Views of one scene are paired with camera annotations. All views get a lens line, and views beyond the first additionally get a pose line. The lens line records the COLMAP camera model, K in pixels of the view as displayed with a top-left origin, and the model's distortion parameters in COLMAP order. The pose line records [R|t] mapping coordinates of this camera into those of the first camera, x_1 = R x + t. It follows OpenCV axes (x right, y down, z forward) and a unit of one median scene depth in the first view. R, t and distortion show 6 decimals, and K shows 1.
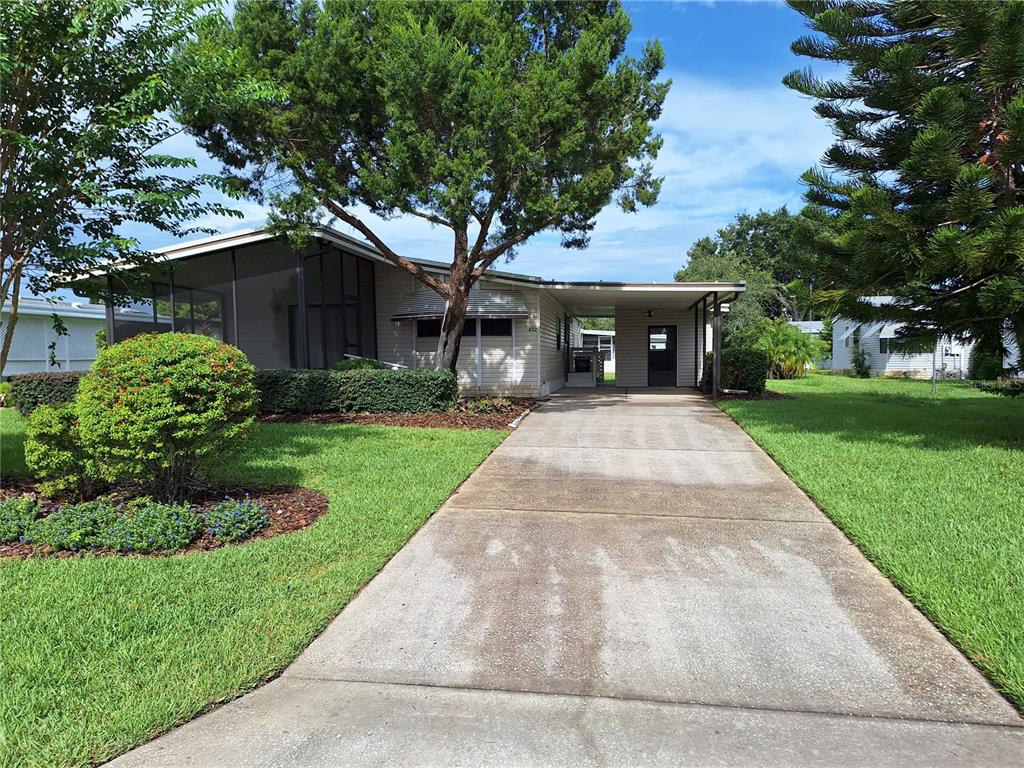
lens RADIAL K [[564.5, 0, 545.4], [0, 564.5, 396.4], [0, 0, 1]] dist [0.065188, -0.049080]
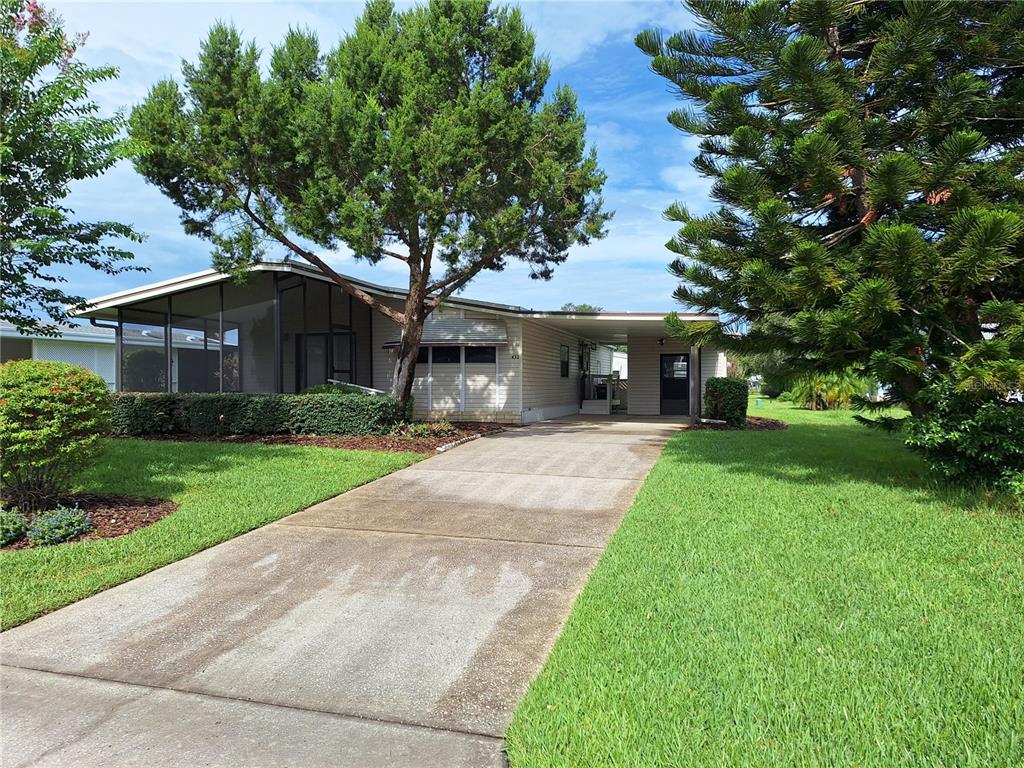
lens RADIAL K [[564.5, 0, 545.4], [0, 564.5, 396.4], [0, 0, 1]] dist [0.065188, -0.049080]
pose [[0.994418, 0.012679, -0.104749, 0.266834], [-0.017559, 0.998796, -0.045798, -0.001673], [0.104043, 0.047381, 0.993444, -0.018313]]
